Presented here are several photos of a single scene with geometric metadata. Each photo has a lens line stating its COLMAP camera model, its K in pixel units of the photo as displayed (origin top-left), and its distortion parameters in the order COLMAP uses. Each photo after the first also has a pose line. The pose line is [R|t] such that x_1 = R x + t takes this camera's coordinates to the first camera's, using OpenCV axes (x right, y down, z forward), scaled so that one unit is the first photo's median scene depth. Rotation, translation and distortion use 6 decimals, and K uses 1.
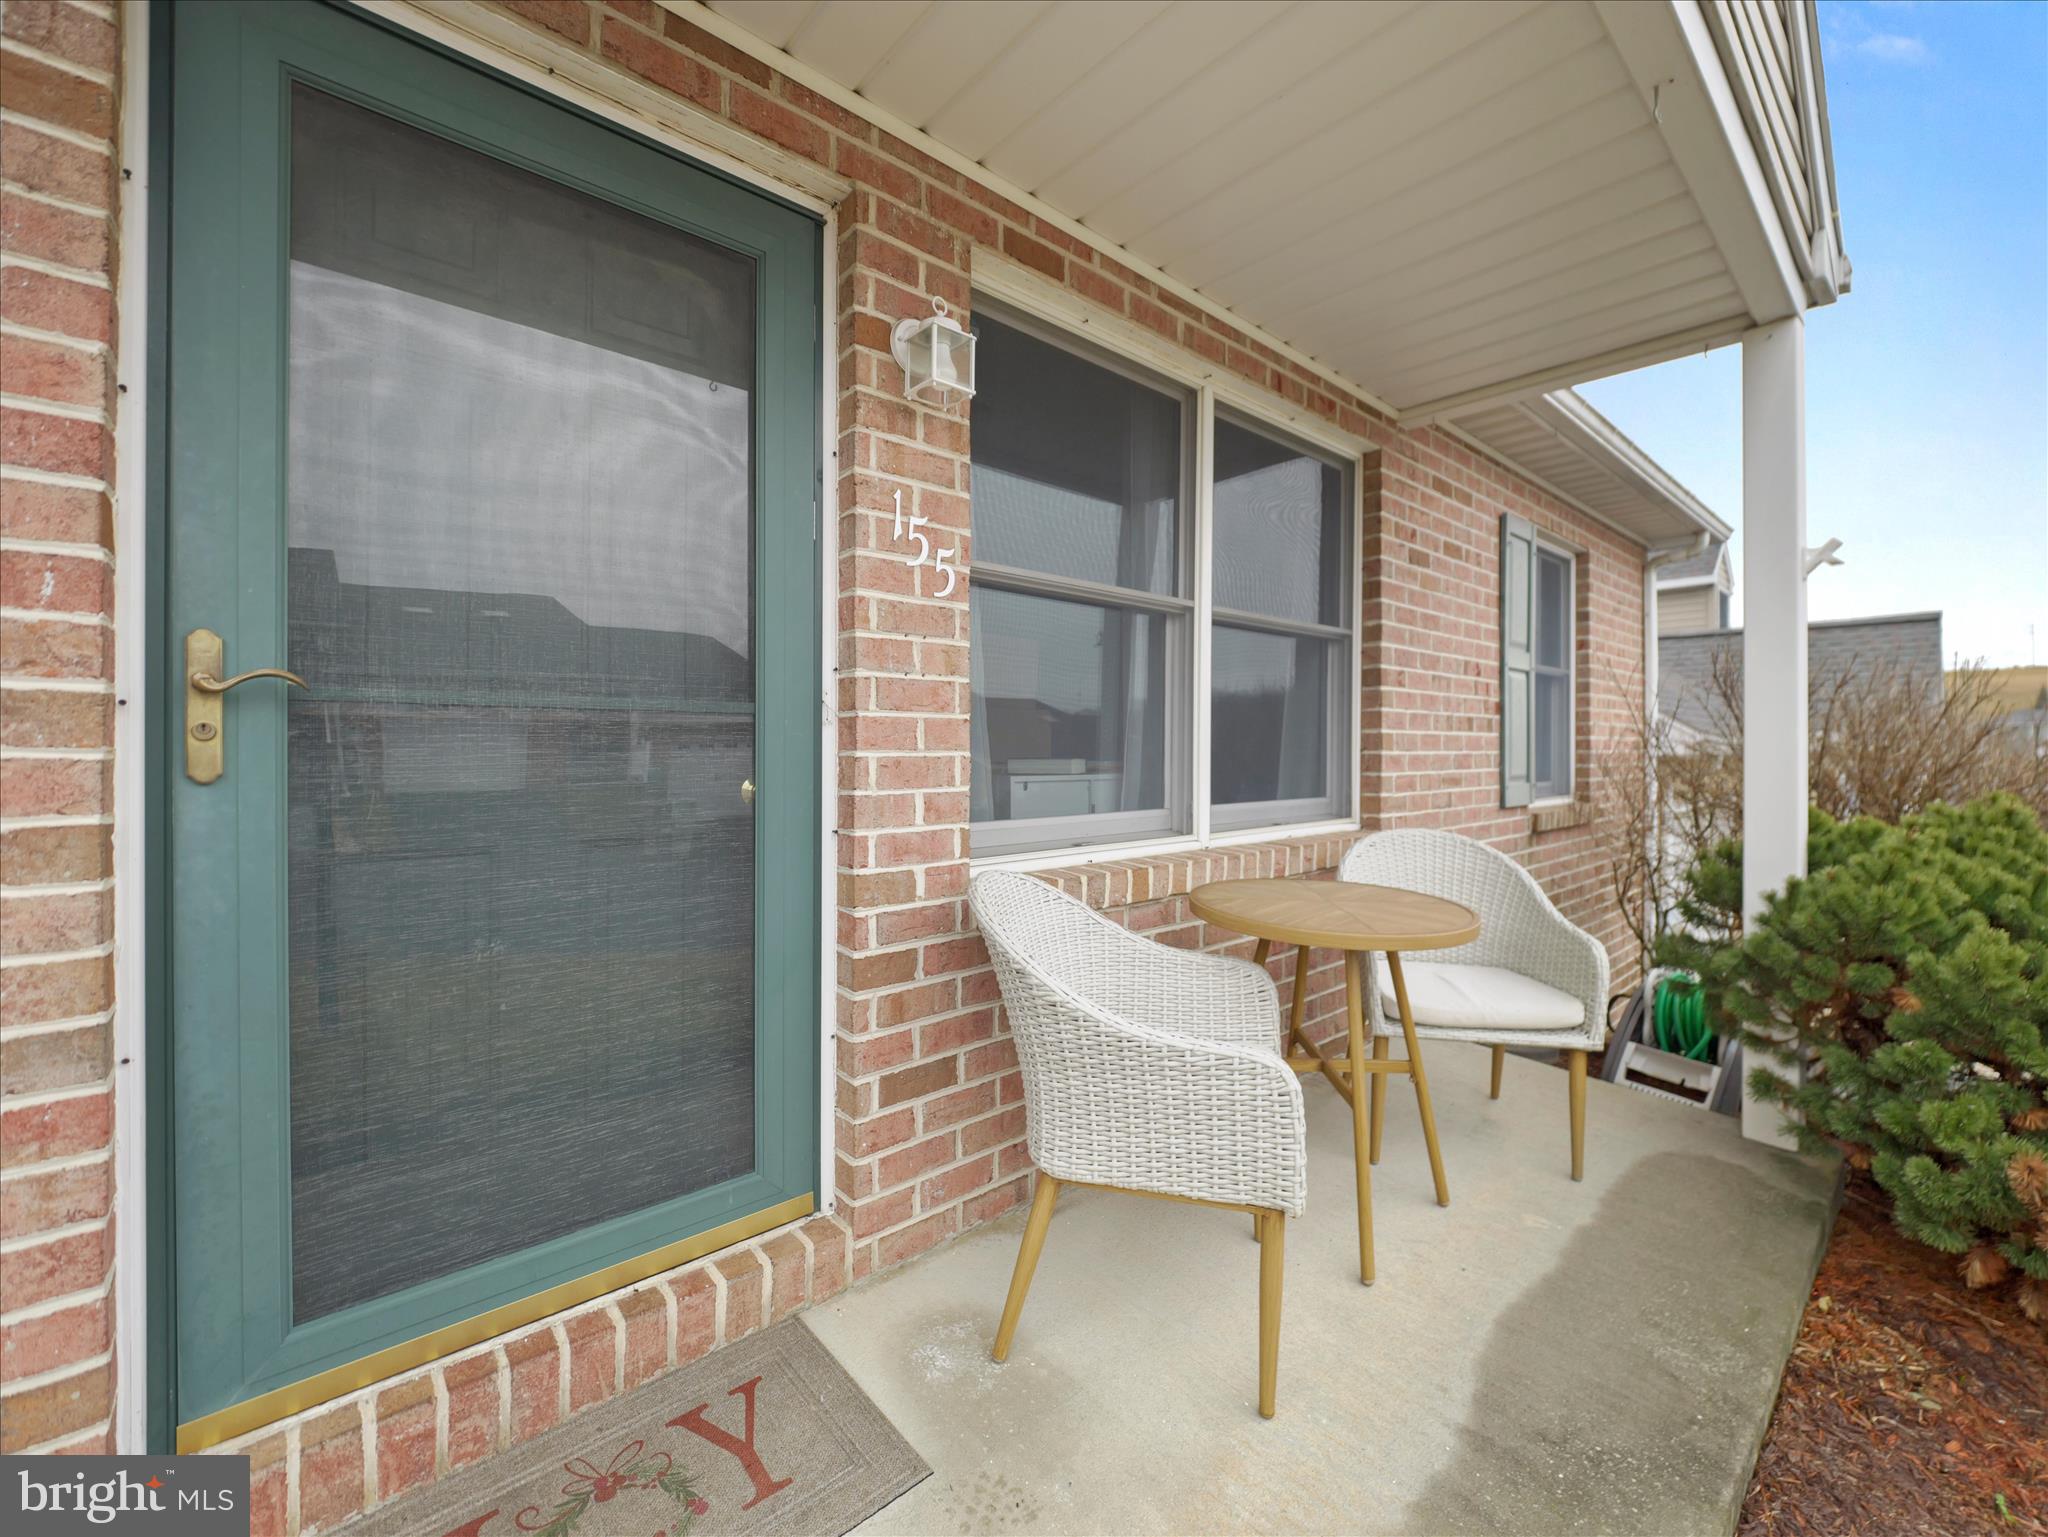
lens RADIAL K [[849.3, 0, 1045.6], [0, 849.3, 746.1], [0, 0, 1]] dist [-0.003665, -0.000437]
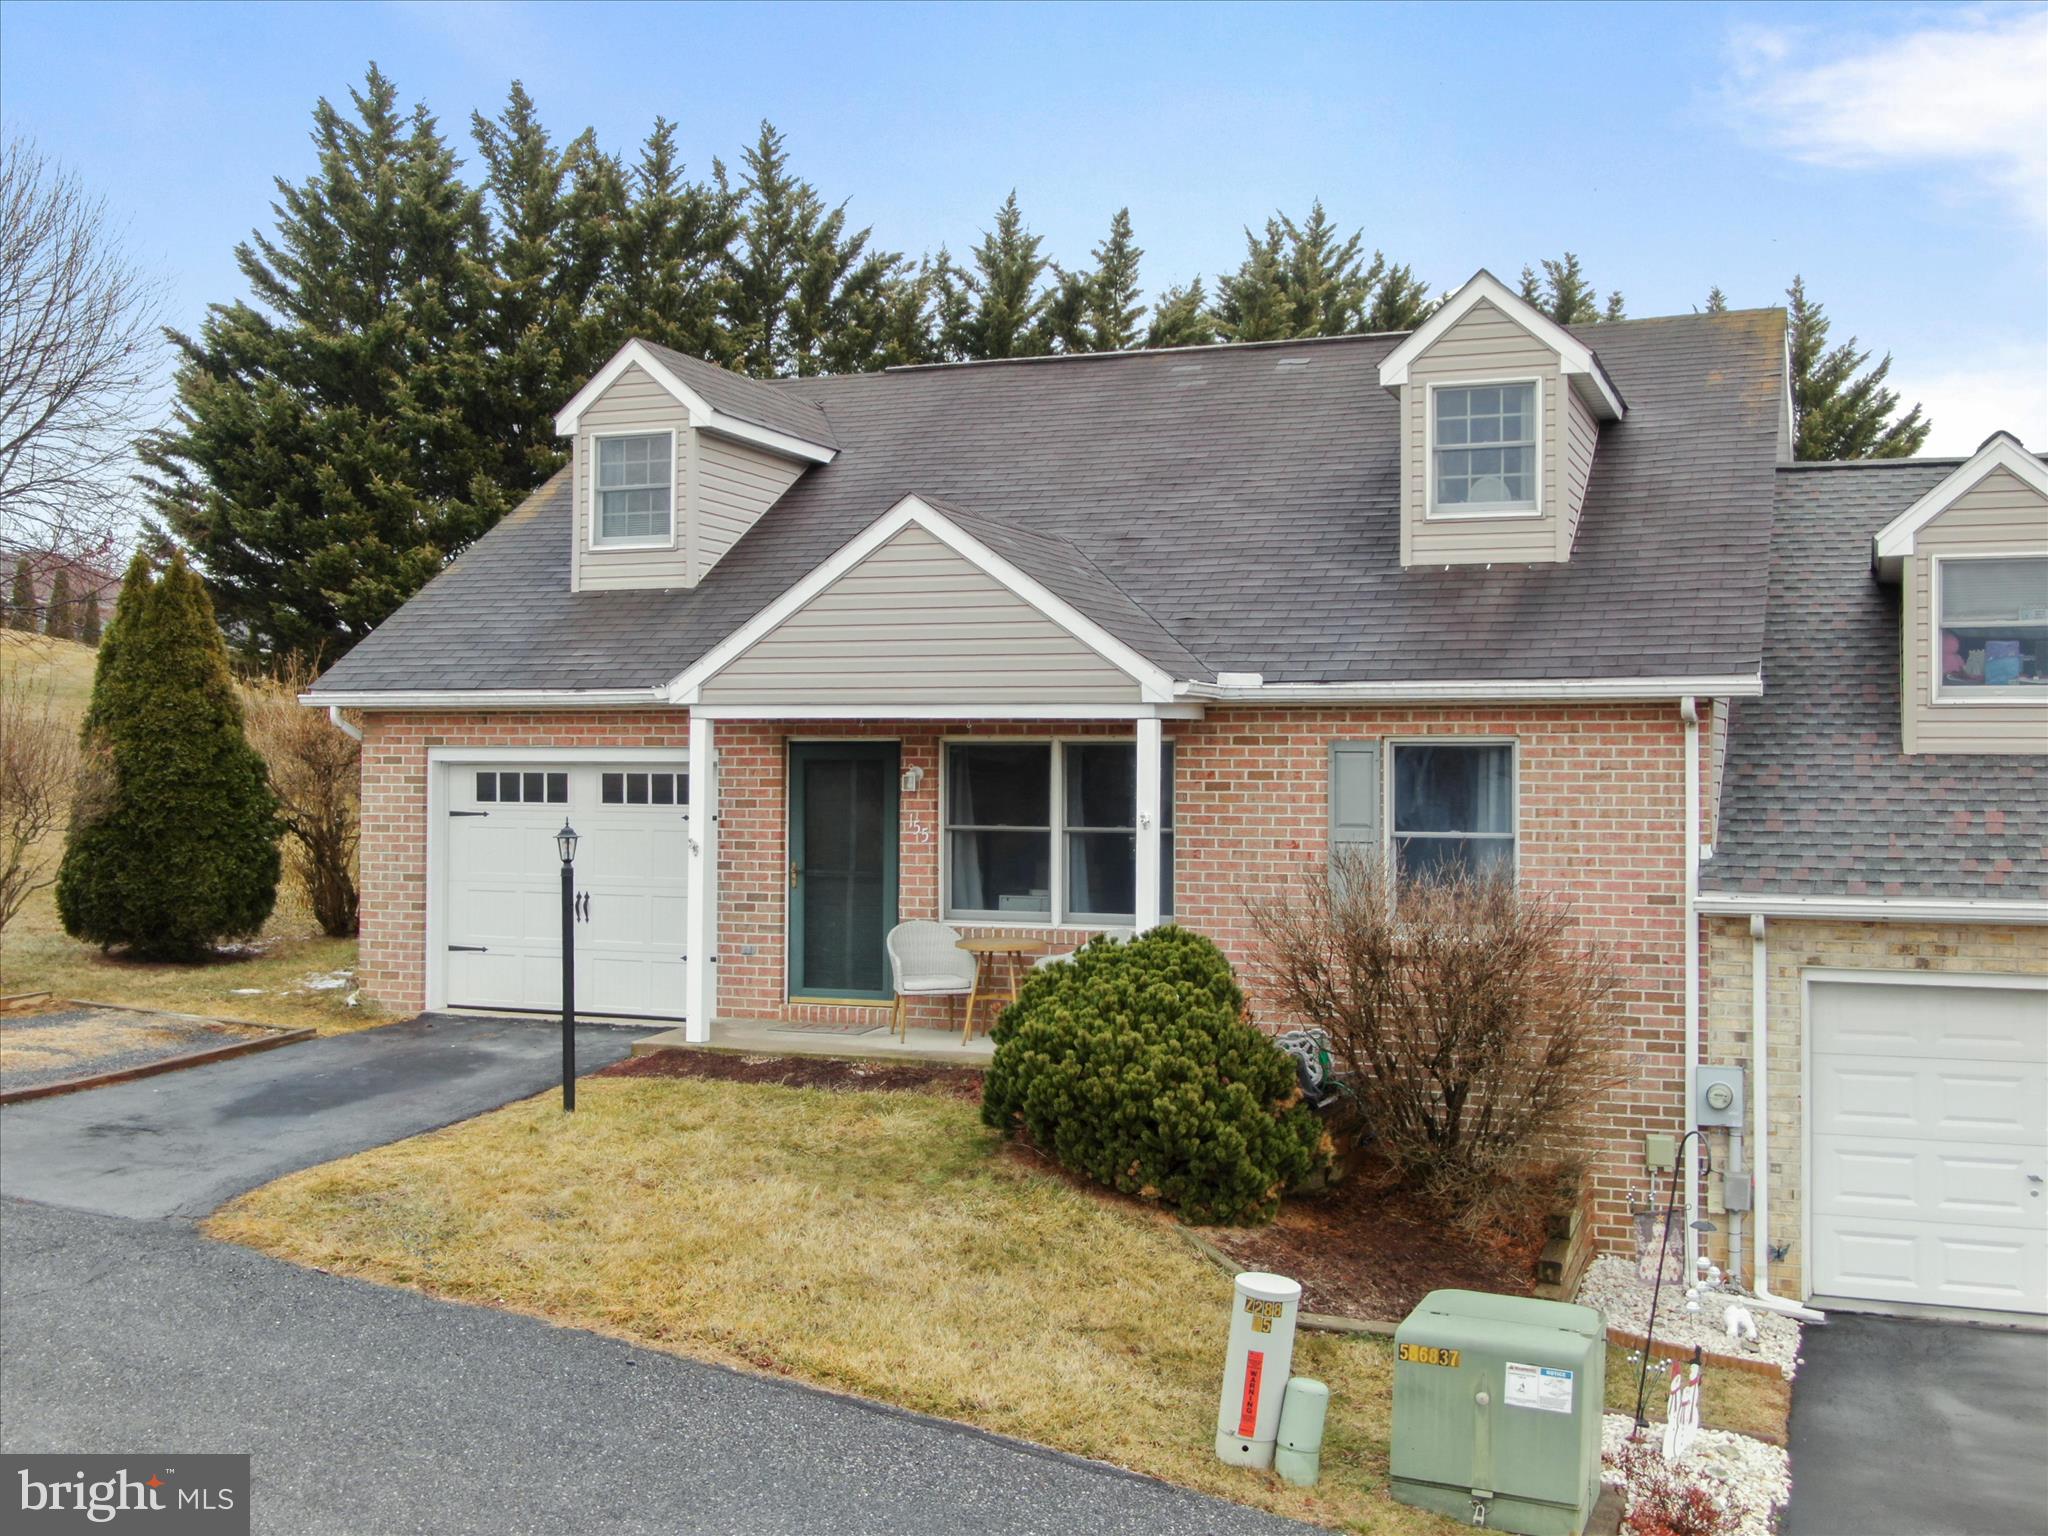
lens RADIAL K [[2156.3, 0, 1020.5], [0, 2156.3, 718.3], [0, 0, 1]] dist [-0.006172, 0.009546]
pose [[0.457828, -0.025426, -0.888677, 8.260643], [-0.002535, 0.999550, -0.029904, -0.435537], [0.889037, 0.015944, 0.457557, -2.819970]]
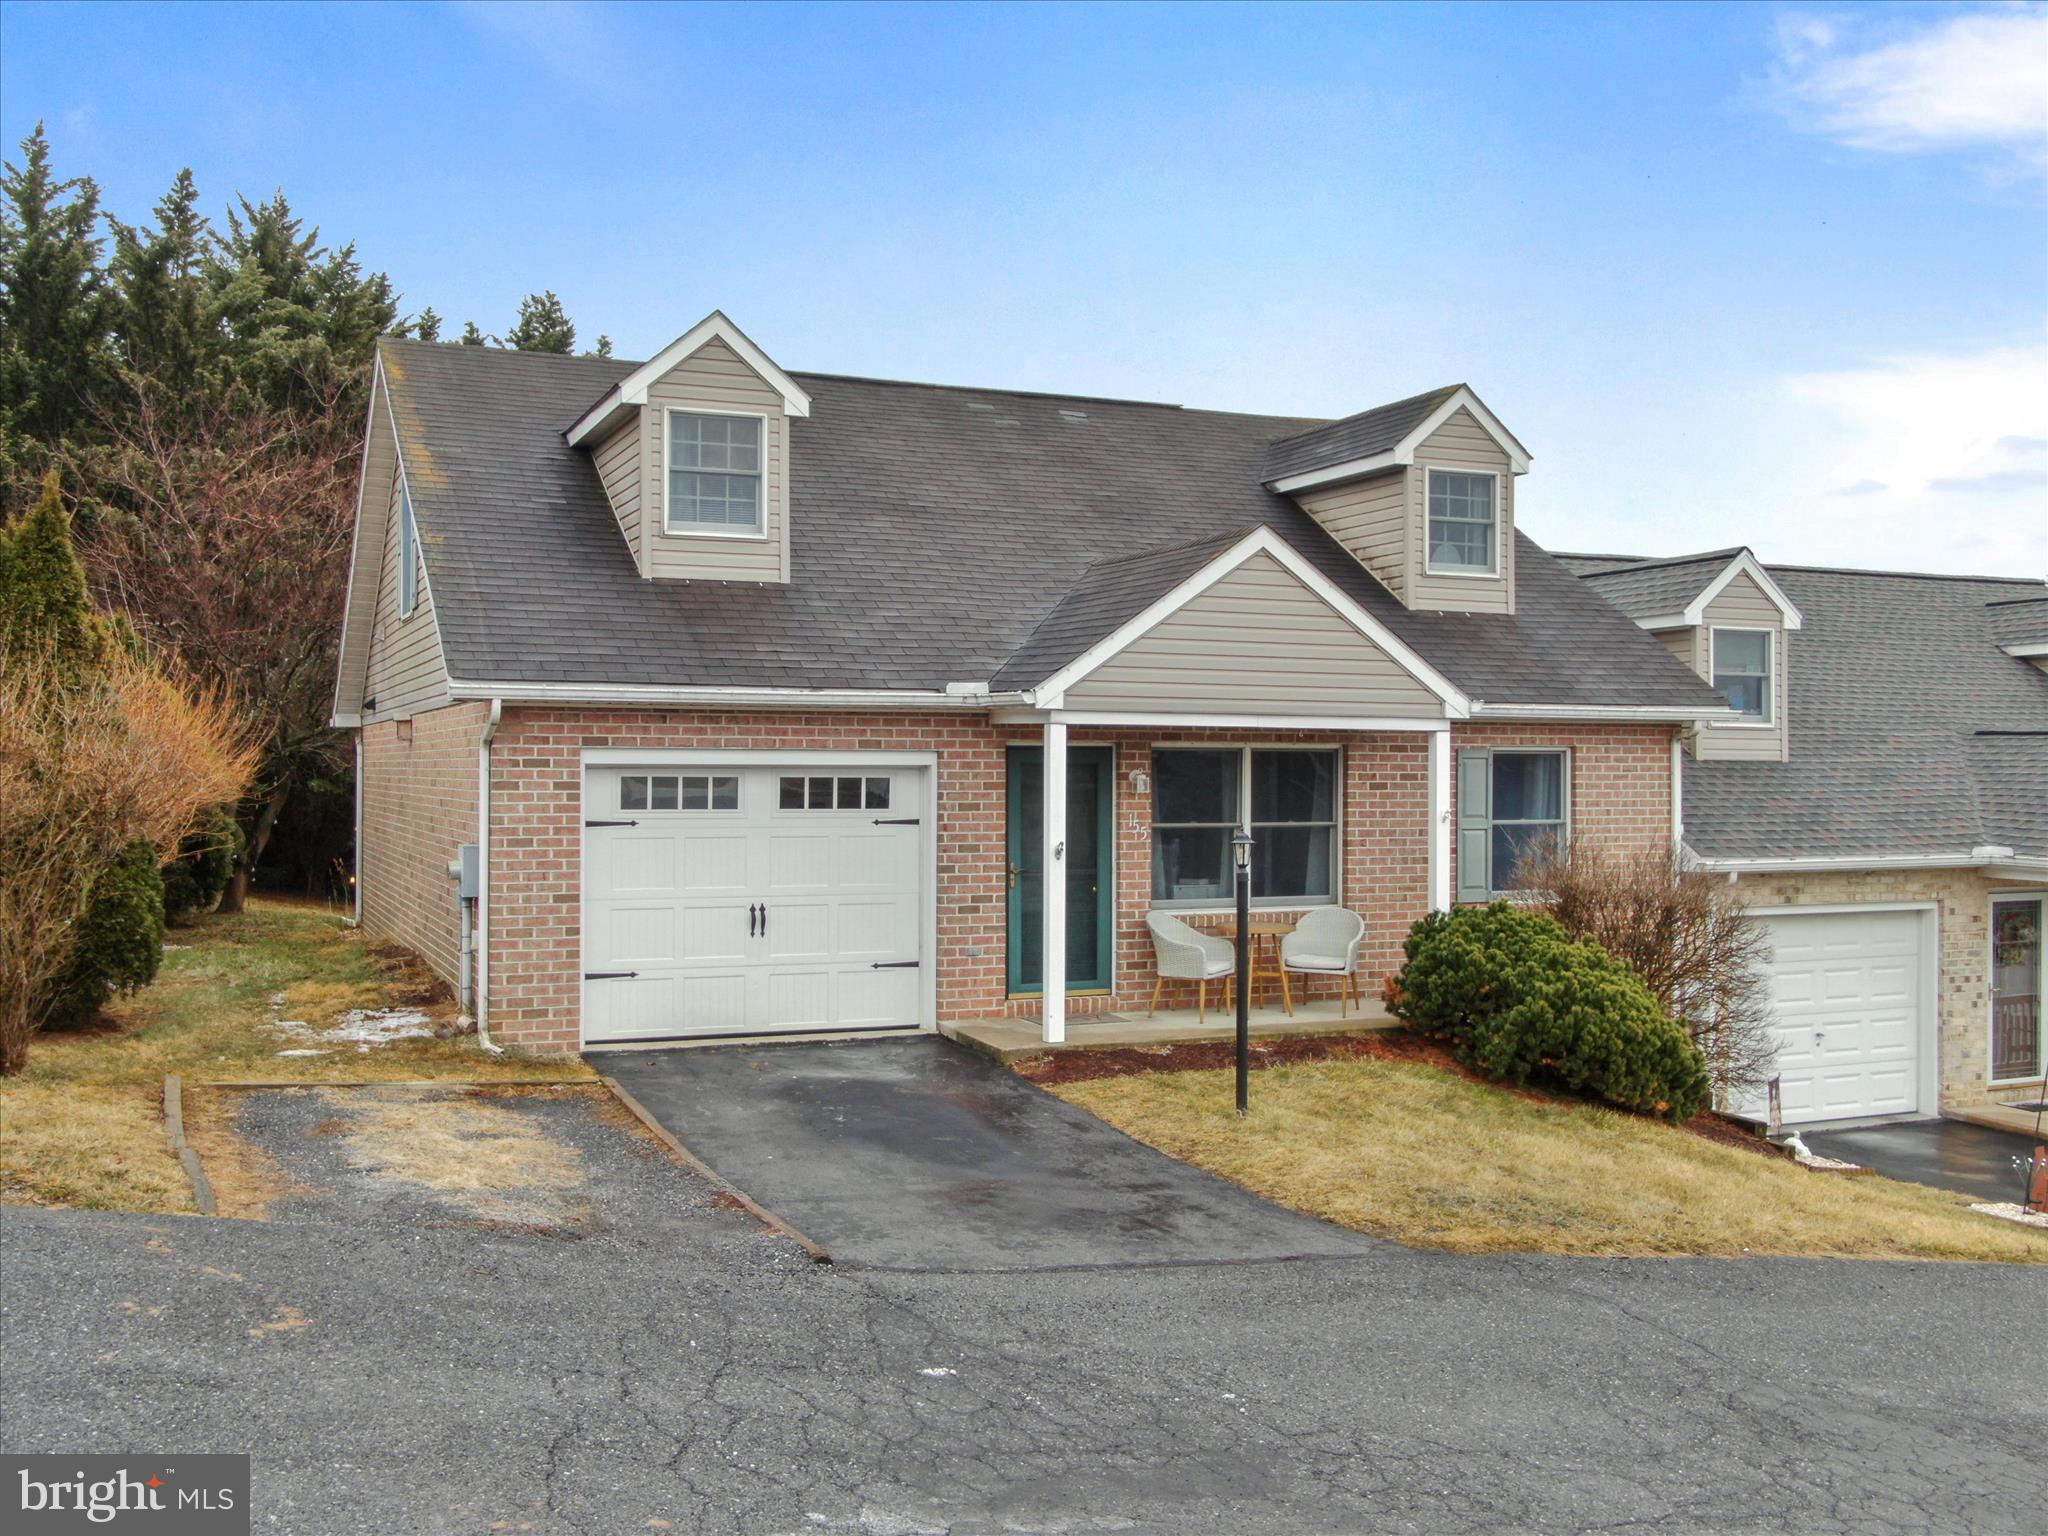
lens RADIAL K [[1952.2, 0, 1024.0], [0, 1952.2, 768.0], [0, 0, 1]] dist [-0.000514, -0.000316]
pose [[0.952558, -0.002249, -0.304349, 2.101730], [0.001710, 0.999996, -0.002038, -0.495755], [0.304352, 0.001421, 0.952558, -7.743105]]
